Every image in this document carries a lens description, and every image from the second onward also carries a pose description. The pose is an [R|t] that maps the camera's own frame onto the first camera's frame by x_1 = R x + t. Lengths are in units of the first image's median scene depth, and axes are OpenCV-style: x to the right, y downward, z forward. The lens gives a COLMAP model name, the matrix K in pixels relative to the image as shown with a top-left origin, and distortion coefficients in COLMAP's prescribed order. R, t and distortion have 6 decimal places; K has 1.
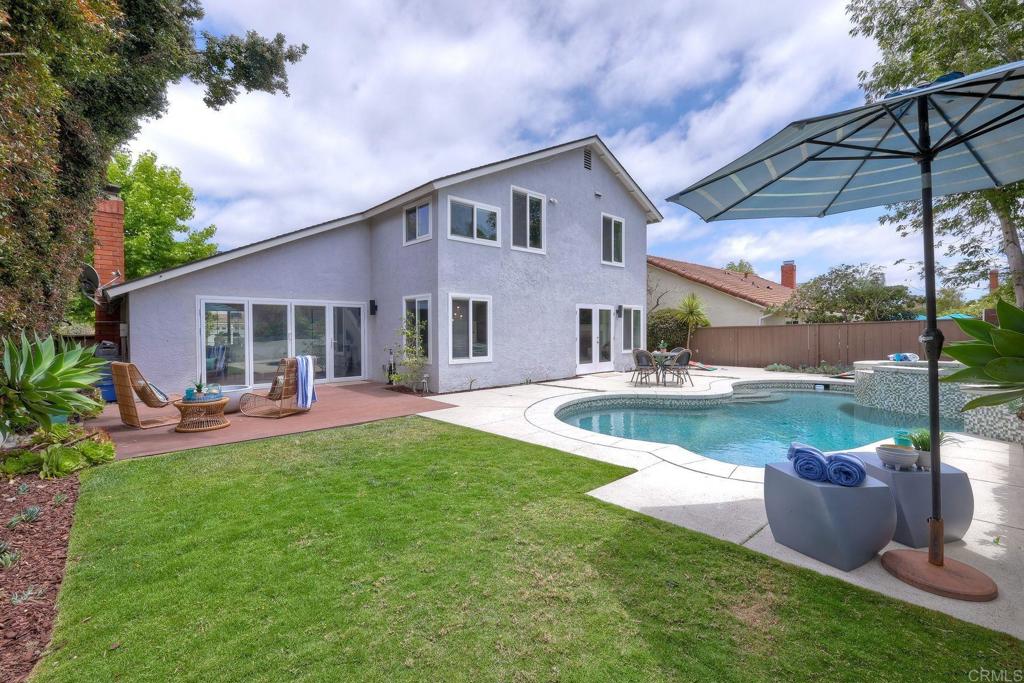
lens RADIAL K [[452.4, 0, 511.1], [0, 452.4, 325.0], [0, 0, 1]] dist [0.007200, -0.000300]
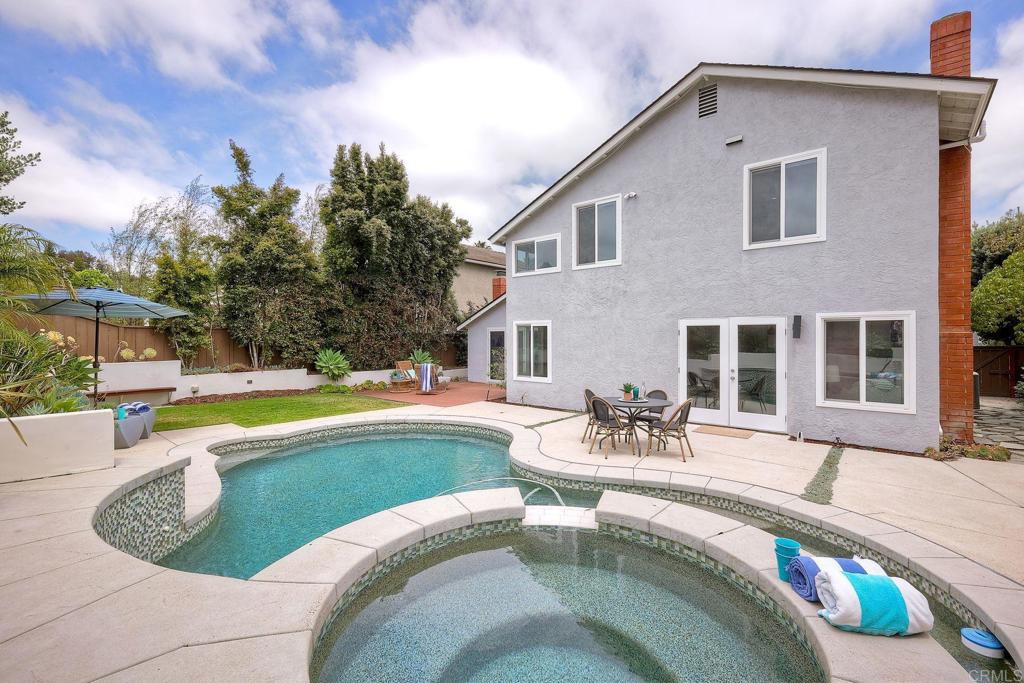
lens RADIAL K [[452.4, 0, 512.5], [0, 452.4, 339.2], [0, 0, 1]] dist [0.007200, -0.000300]
pose [[0.106700, -0.002989, -0.994287, 0.922738], [-0.000826, 0.999995, -0.003095, -0.016082], [0.994291, 0.001152, 0.106697, 0.745536]]
